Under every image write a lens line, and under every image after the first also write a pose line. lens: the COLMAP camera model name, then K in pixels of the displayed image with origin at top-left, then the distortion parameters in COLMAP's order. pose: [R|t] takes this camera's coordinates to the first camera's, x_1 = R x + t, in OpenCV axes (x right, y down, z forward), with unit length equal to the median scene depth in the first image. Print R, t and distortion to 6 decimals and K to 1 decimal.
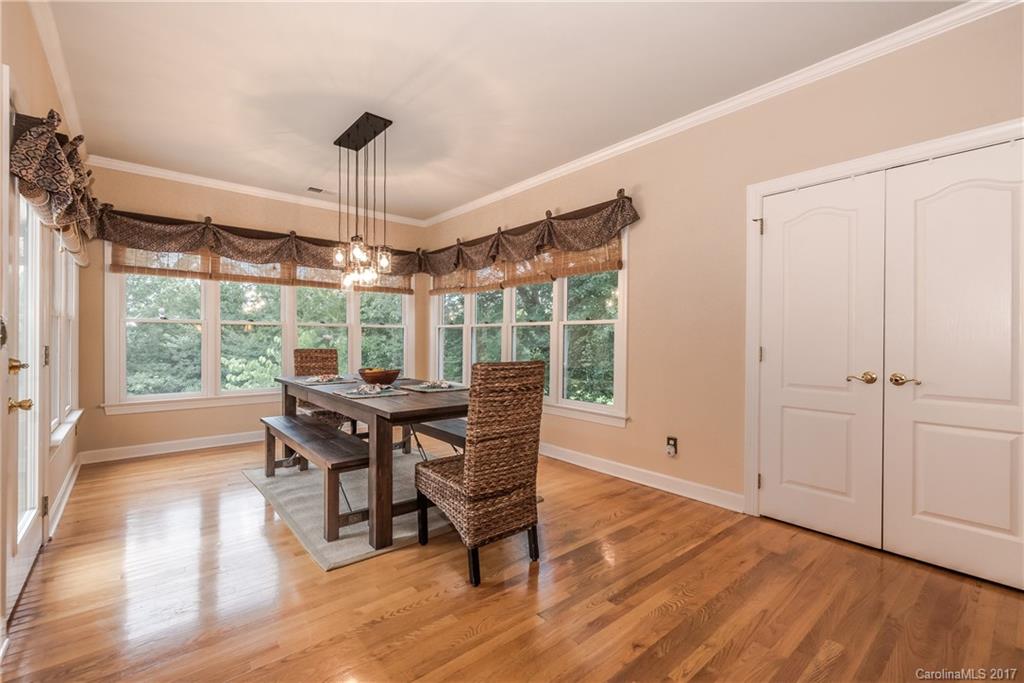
lens RADIAL K [[442.5, 0, 508.1], [0, 442.5, 336.2], [0, 0, 1]] dist [0.000922, 0.000053]
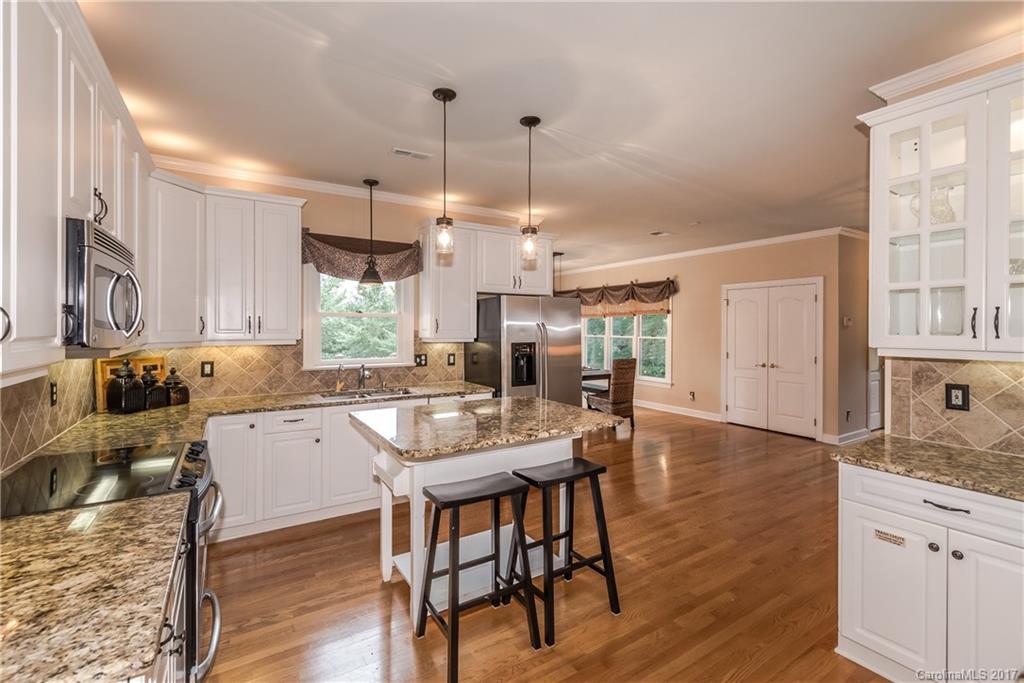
lens RADIAL K [[442.5, 0, 508.1], [0, 442.5, 336.2], [0, 0, 1]] dist [0.000922, 0.000053]
pose [[0.990465, -0.003063, -0.137731, -0.215033], [0.006407, 0.999695, 0.023839, -0.098768], [0.137616, -0.024494, 0.990183, -1.208000]]
